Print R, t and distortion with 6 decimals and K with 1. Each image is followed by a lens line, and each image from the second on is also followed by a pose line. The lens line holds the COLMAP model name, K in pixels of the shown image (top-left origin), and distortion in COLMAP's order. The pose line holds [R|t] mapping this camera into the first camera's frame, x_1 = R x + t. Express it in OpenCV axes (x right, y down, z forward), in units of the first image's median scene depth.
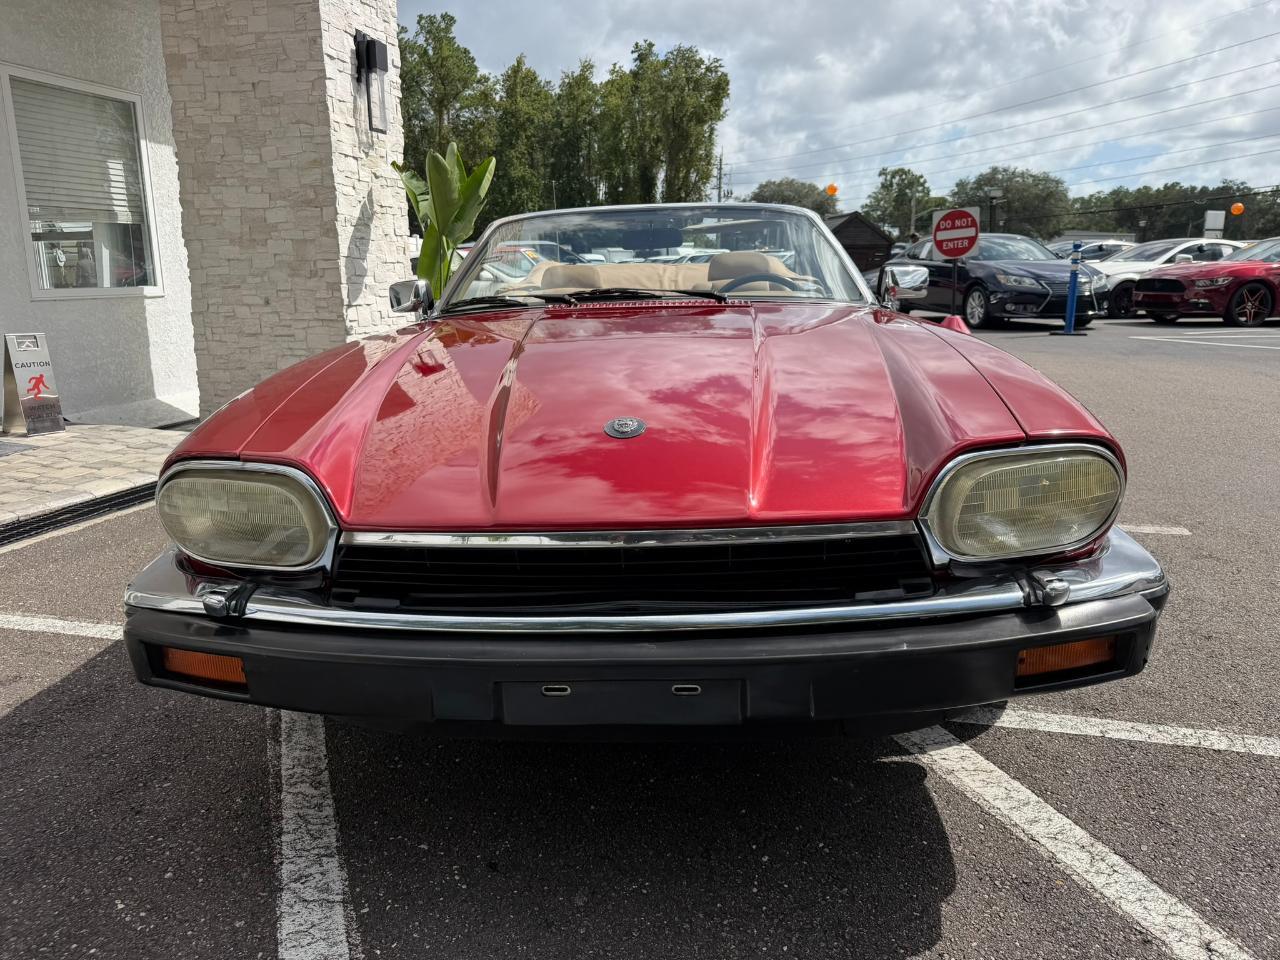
lens RADIAL K [[904.1, 0, 636.8], [0, 904.1, 478.6], [0, 0, 1]] dist [-0.003266, -0.001770]
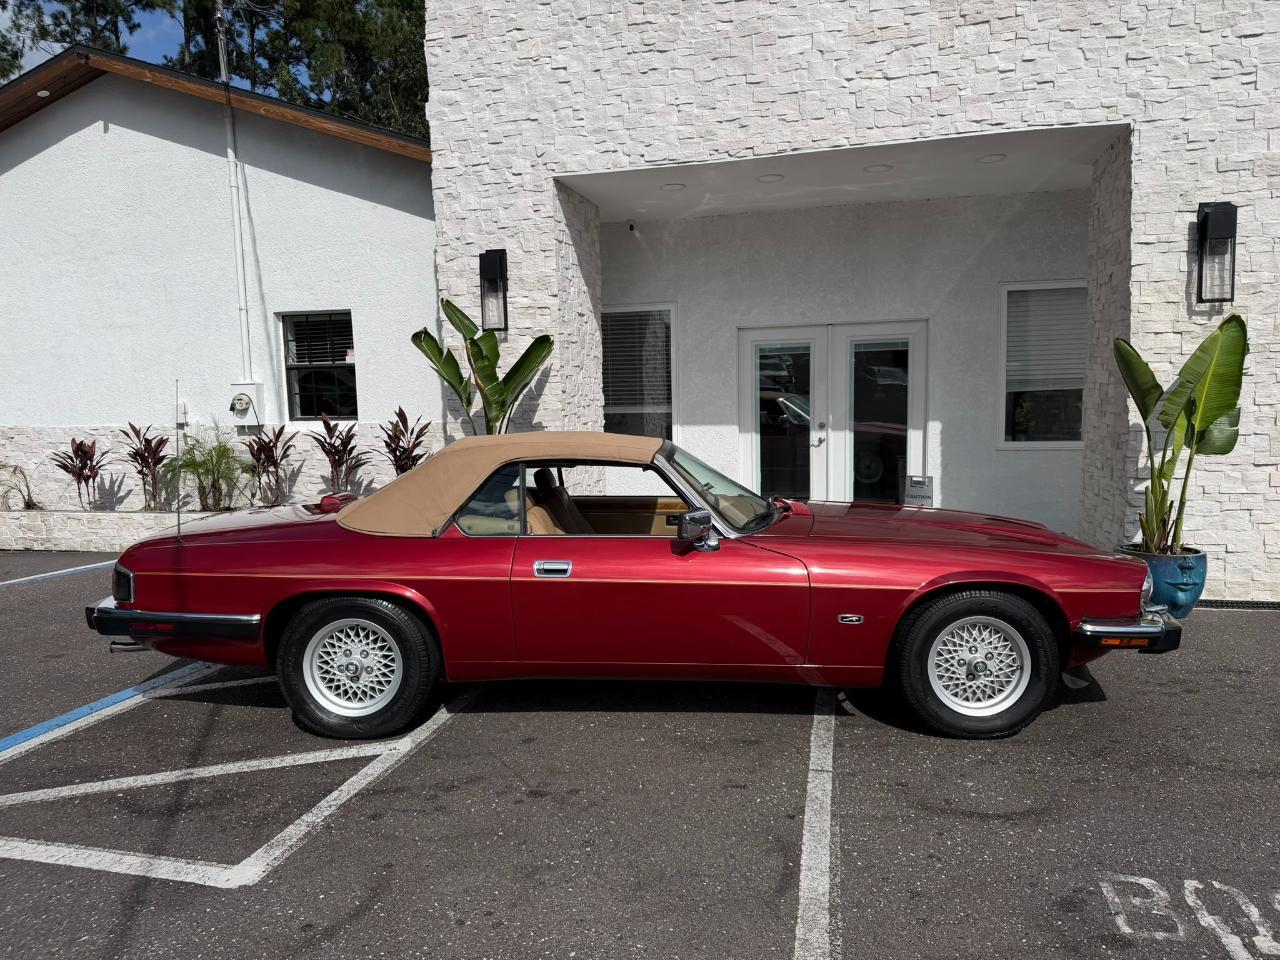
lens RADIAL K [[890.9, 0, 637.2], [0, 890.9, 487.5], [0, 0, 1]] dist [0.043085, -0.053552]
pose [[0.018844, 0.119974, -0.992598, 0.686759], [-0.199193, 0.973323, 0.113862, -0.191510], [0.979779, 0.195573, 0.042239, 0.429623]]
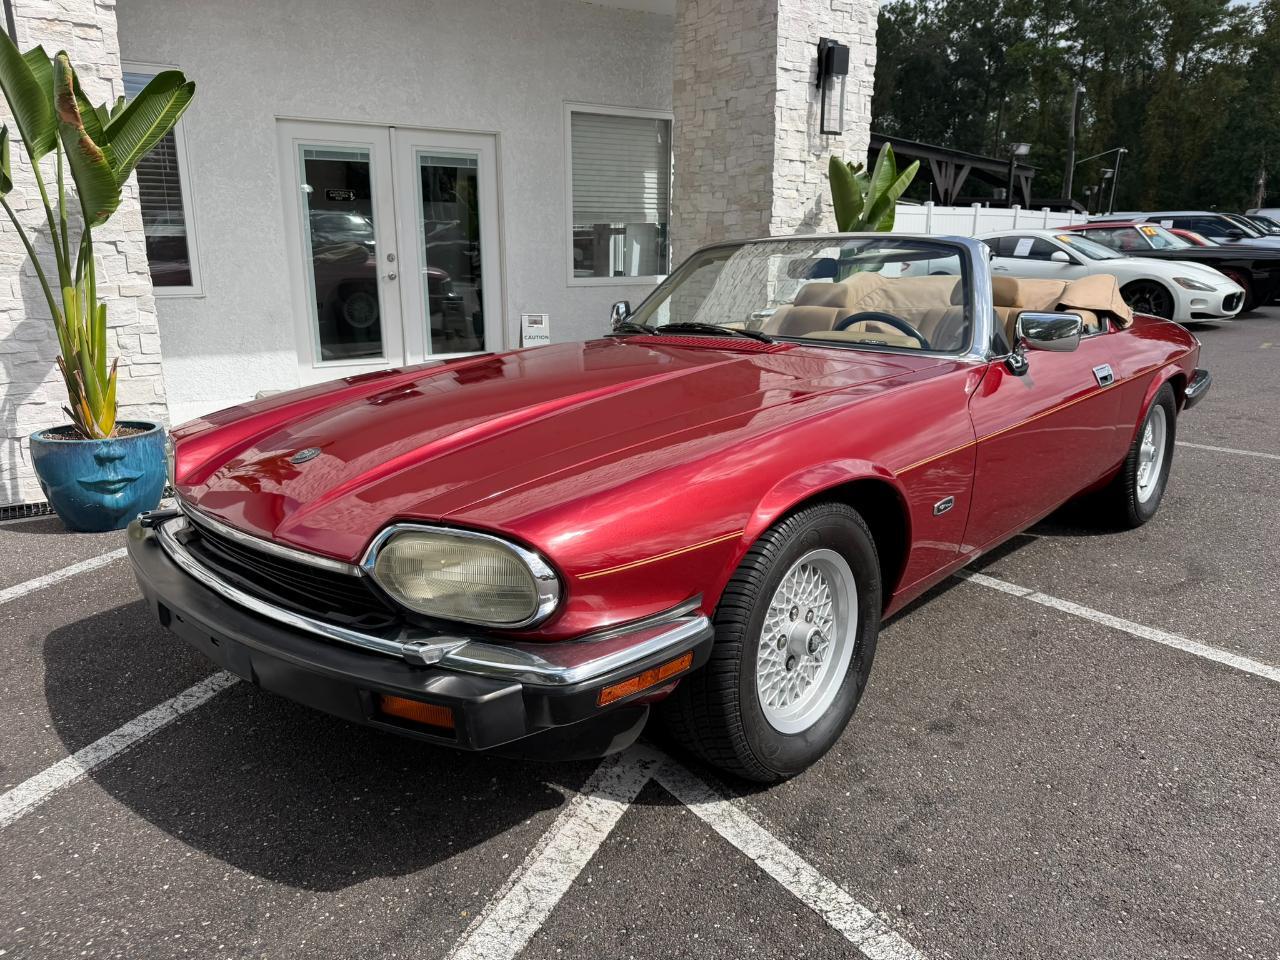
lens RADIAL K [[898.5, 0, 634.2], [0, 898.5, 488.7], [0, 0, 1]] dist [0.024771, -0.034661]
pose [[0.753935, 0.181446, -0.631394, 0.291938], [-0.152221, 0.983195, 0.100780, -0.052353], [0.639070, 0.020130, 0.768885, 0.059485]]
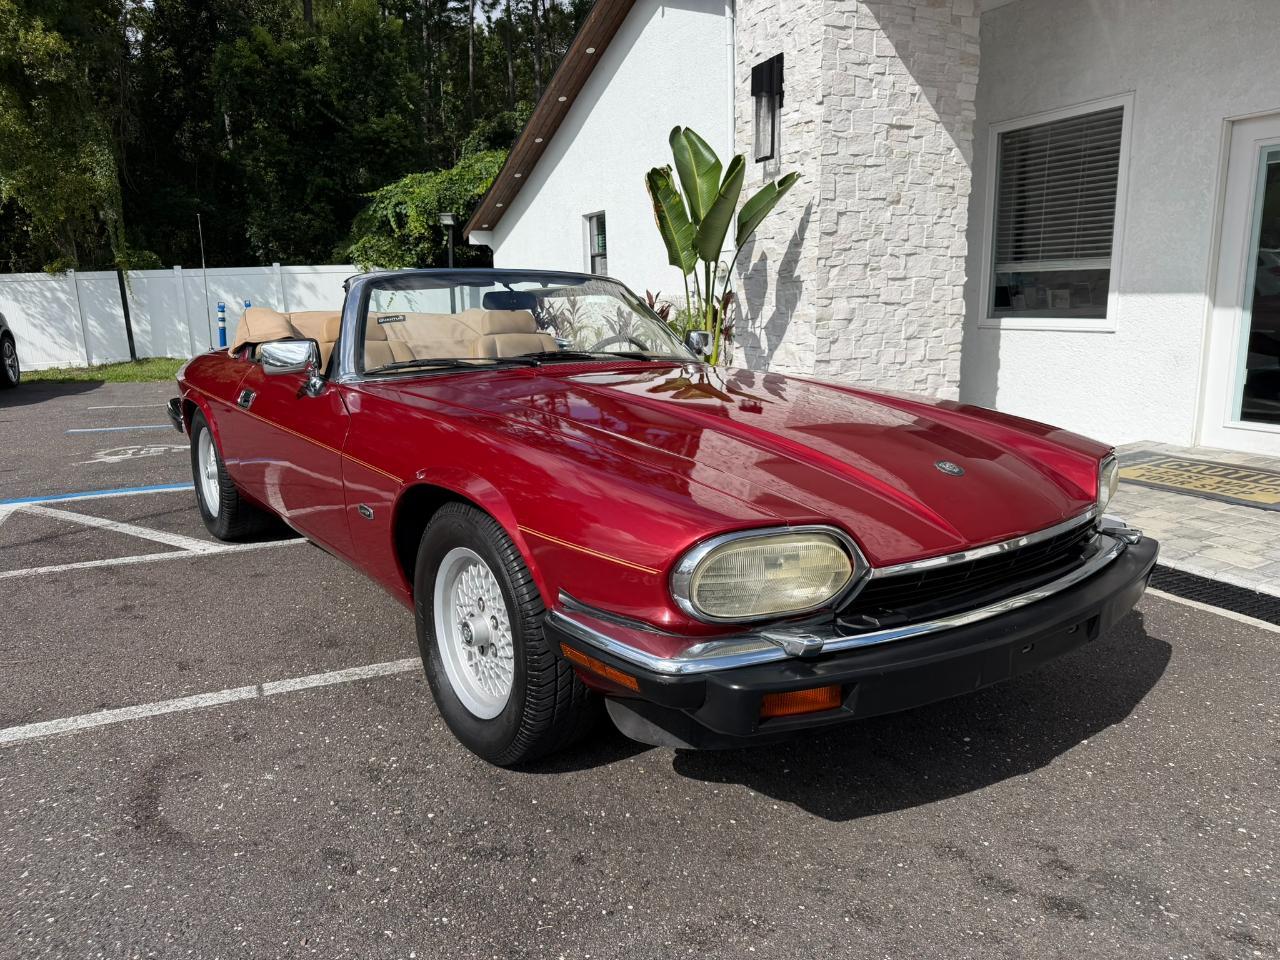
lens RADIAL K [[907.2, 0, 640.9], [0, 907.2, 493.5], [0, 0, 1]] dist [-0.000711, -0.006165]
pose [[-0.766485, 0.157679, -0.622605, 0.261637], [-0.116347, 0.919268, 0.376045, -0.243100], [0.631636, 0.360671, -0.686260, 0.976712]]
